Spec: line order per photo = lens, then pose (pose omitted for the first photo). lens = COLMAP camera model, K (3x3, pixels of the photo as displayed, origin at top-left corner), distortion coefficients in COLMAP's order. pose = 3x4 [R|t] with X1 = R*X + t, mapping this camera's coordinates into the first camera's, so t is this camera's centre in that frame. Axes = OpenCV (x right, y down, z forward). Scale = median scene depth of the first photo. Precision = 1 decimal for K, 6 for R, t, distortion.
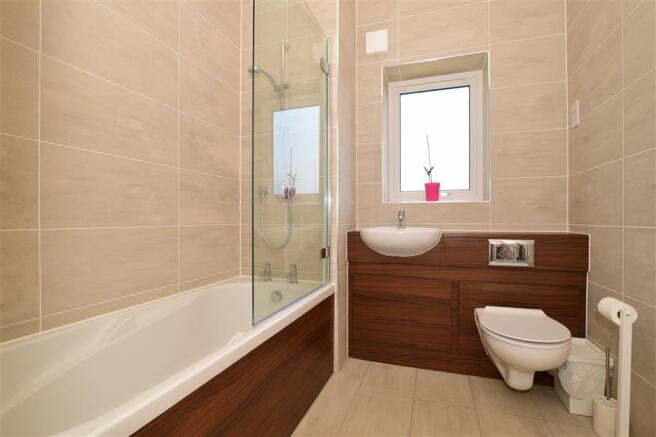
lens RADIAL K [[299.2, 0, 321.2], [0, 299.2, 219.9], [0, 0, 1]] dist [-0.002115, -0.003327]
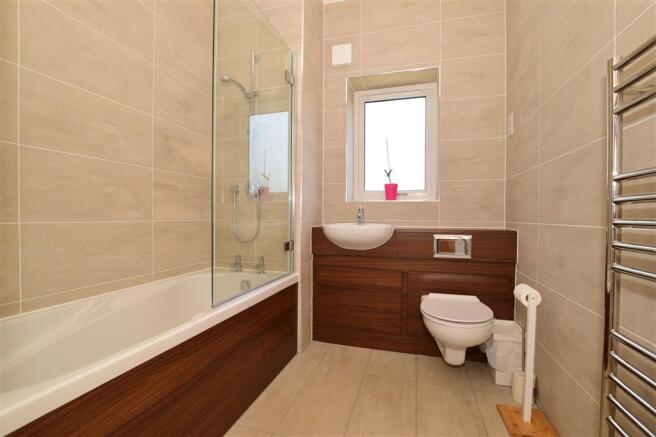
lens RADIAL K [[292.6, 0, 326.5], [0, 292.6, 219.6], [0, 0, 1]] dist [-0.006398, 0.000540]
pose [[0.999277, 0.006855, 0.037404, 0.108974], [-0.007284, 0.999909, 0.011347, -0.001363], [-0.037323, -0.011611, 0.999236, -0.089852]]
